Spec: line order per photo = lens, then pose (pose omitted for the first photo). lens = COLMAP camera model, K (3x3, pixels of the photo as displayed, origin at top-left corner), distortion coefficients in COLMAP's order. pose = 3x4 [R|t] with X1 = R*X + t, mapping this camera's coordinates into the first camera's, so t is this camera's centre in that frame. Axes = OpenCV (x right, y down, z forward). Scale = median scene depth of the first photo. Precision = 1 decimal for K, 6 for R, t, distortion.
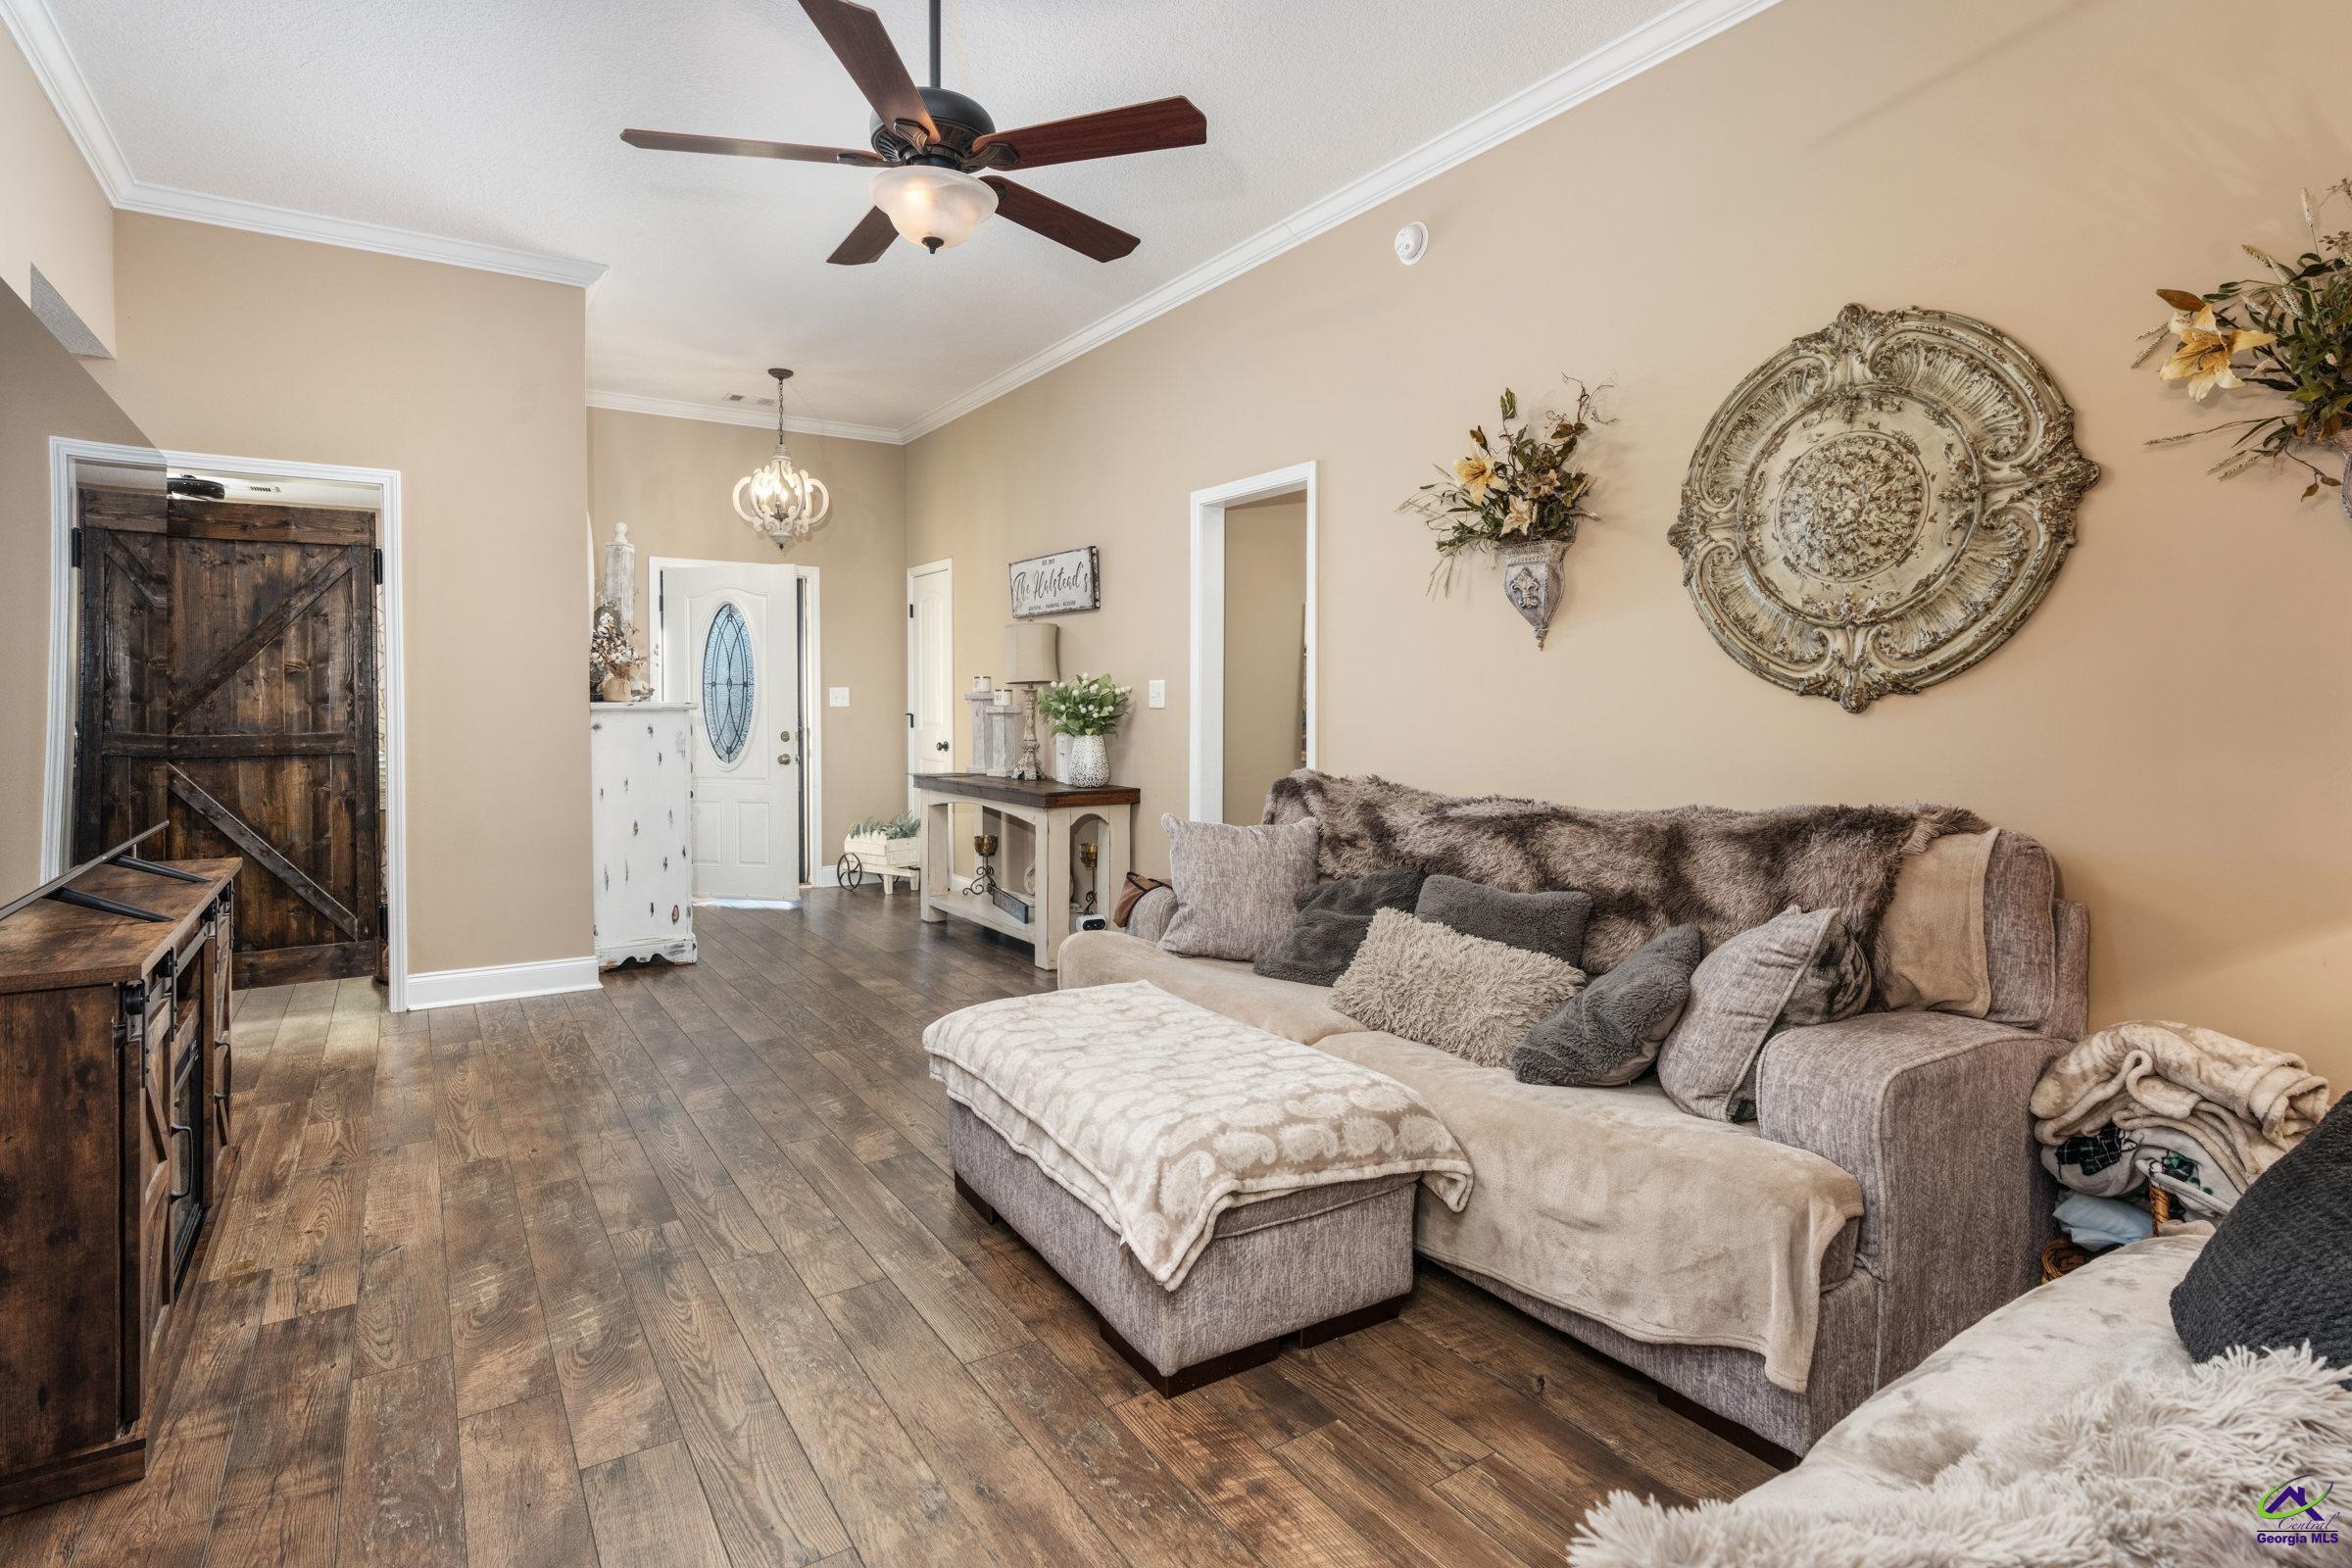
lens RADIAL K [[1175.6, 0, 1171.5], [0, 1175.6, 716.3], [0, 0, 1]] dist [-0.000415, 0.000443]
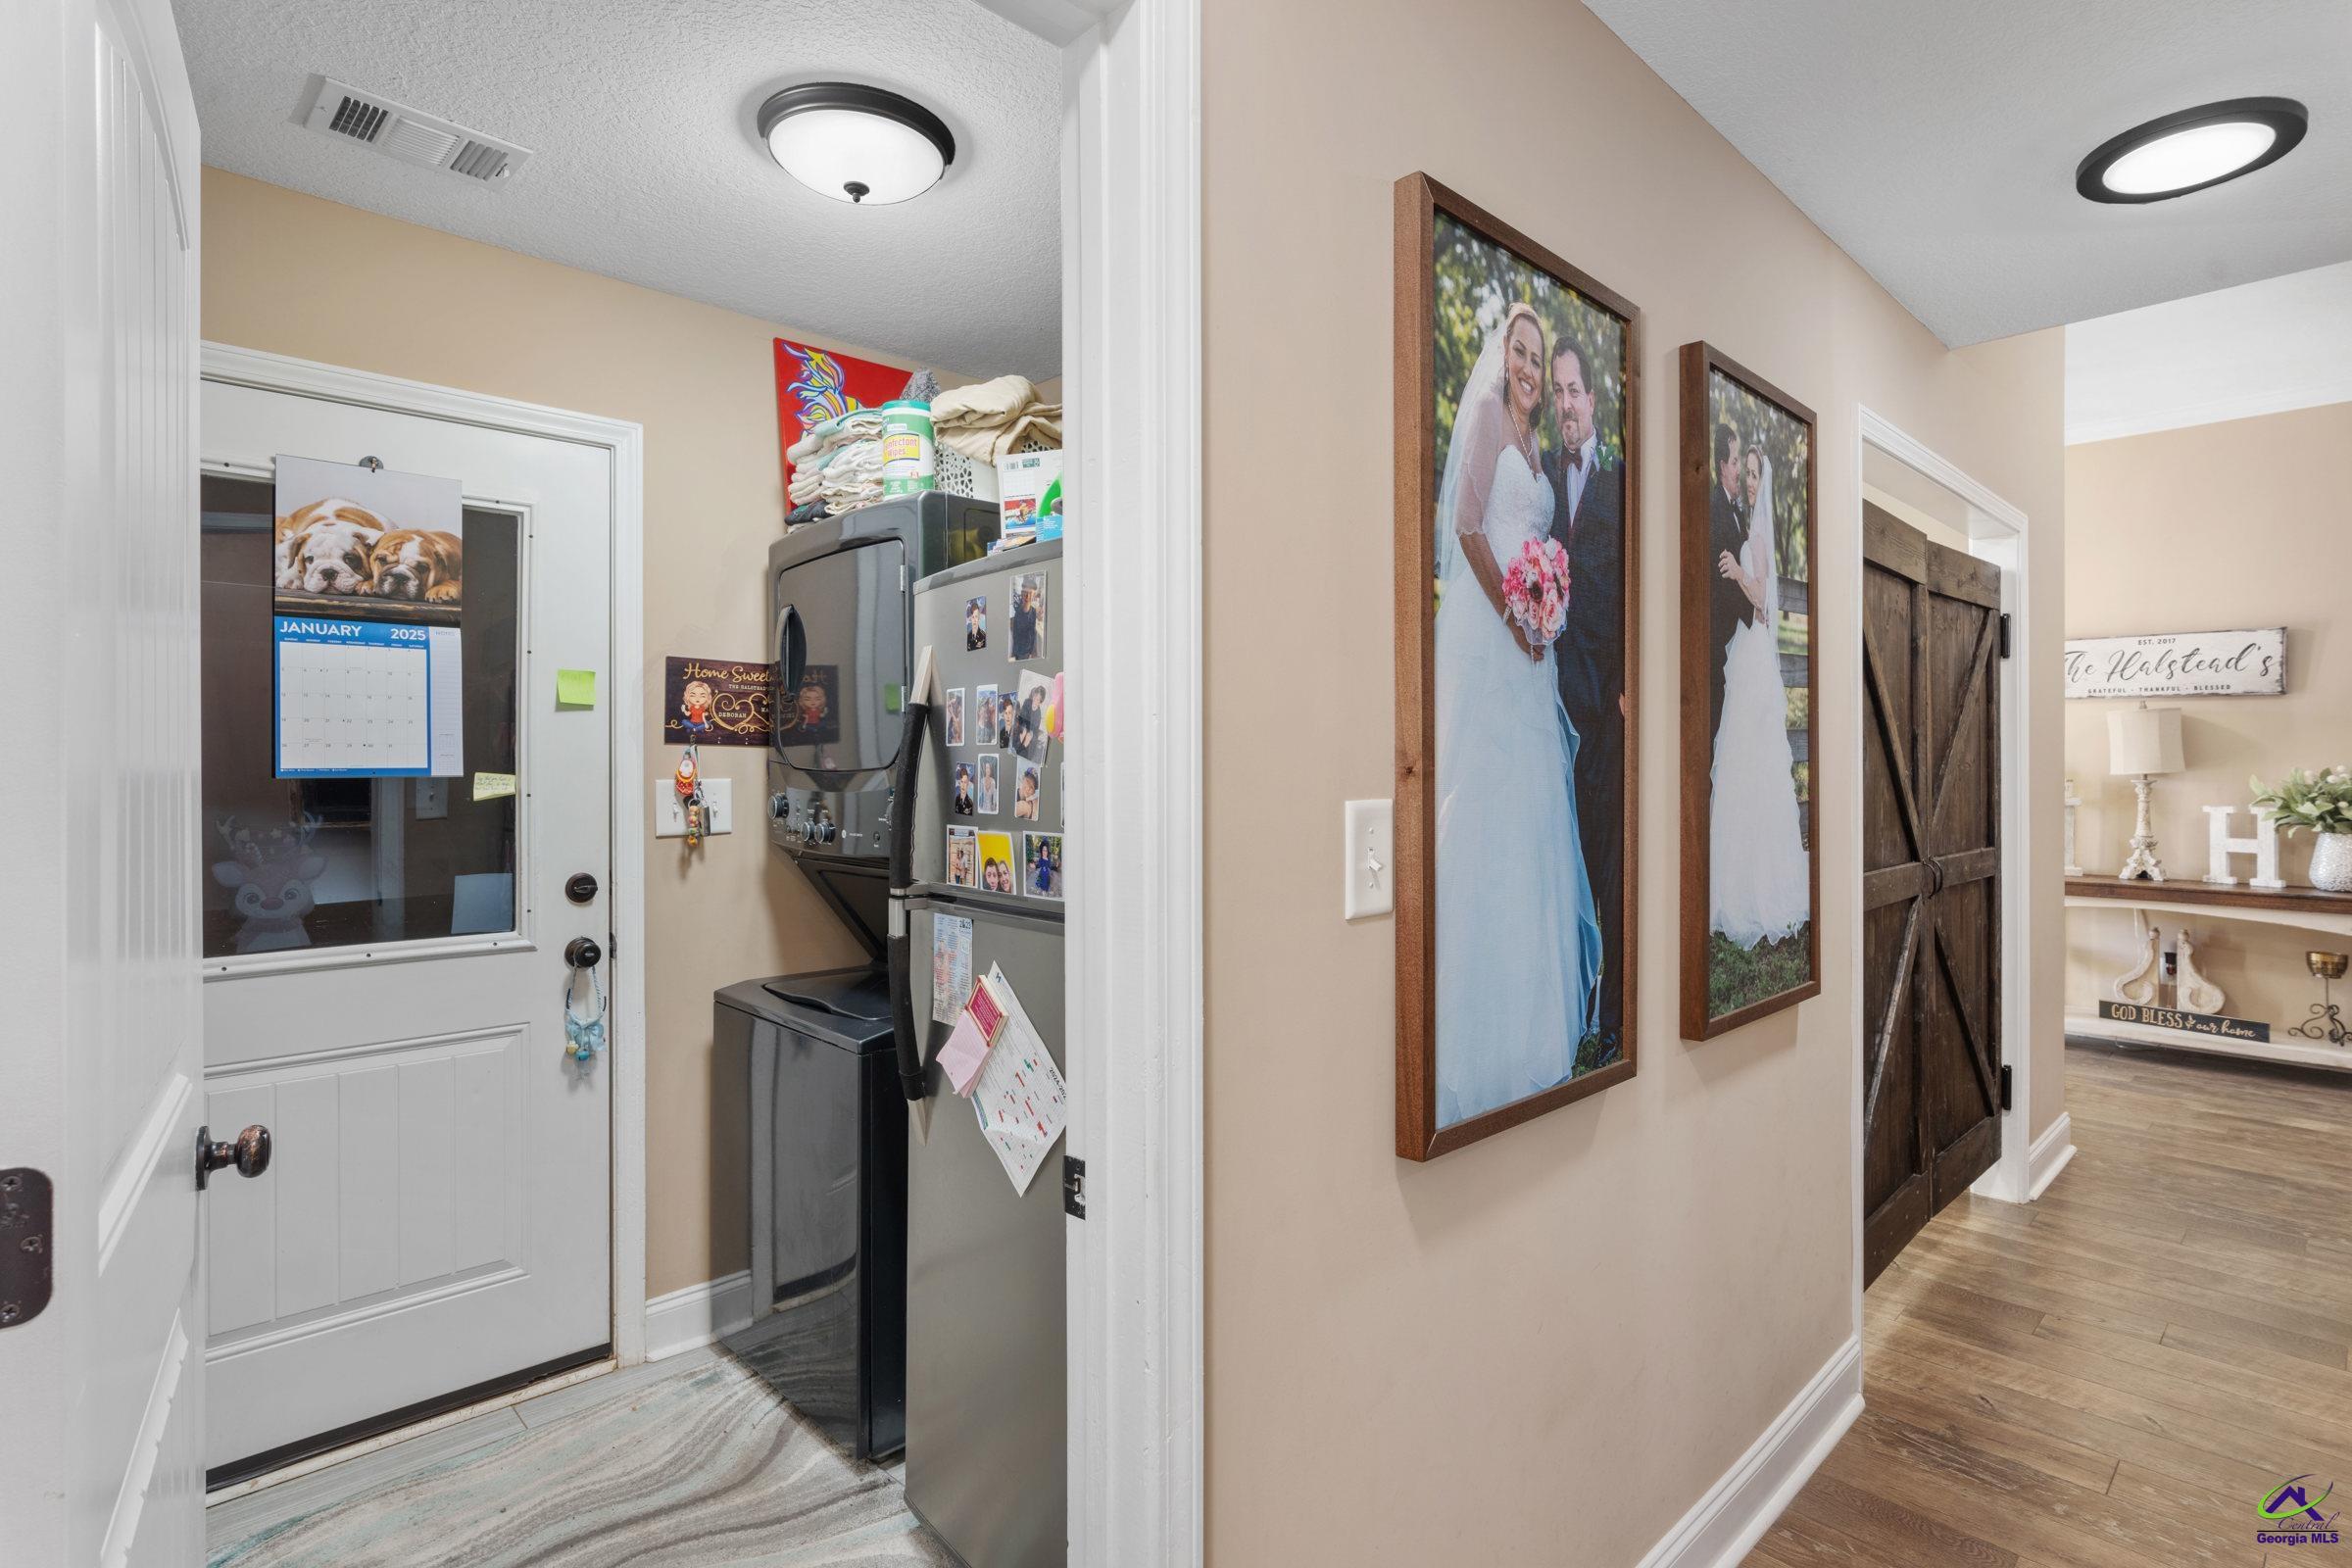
lens RADIAL K [[1163.2, 0, 1176.7], [0, 1163.2, 761.0], [0, 0, 1]] dist [-0.003554, 0.000878]
pose [[0.982760, 0.003041, 0.184863, -0.990378], [0.000260, 0.999841, -0.017830, -0.022125], [-0.184887, 0.017571, 0.982603, 0.252859]]
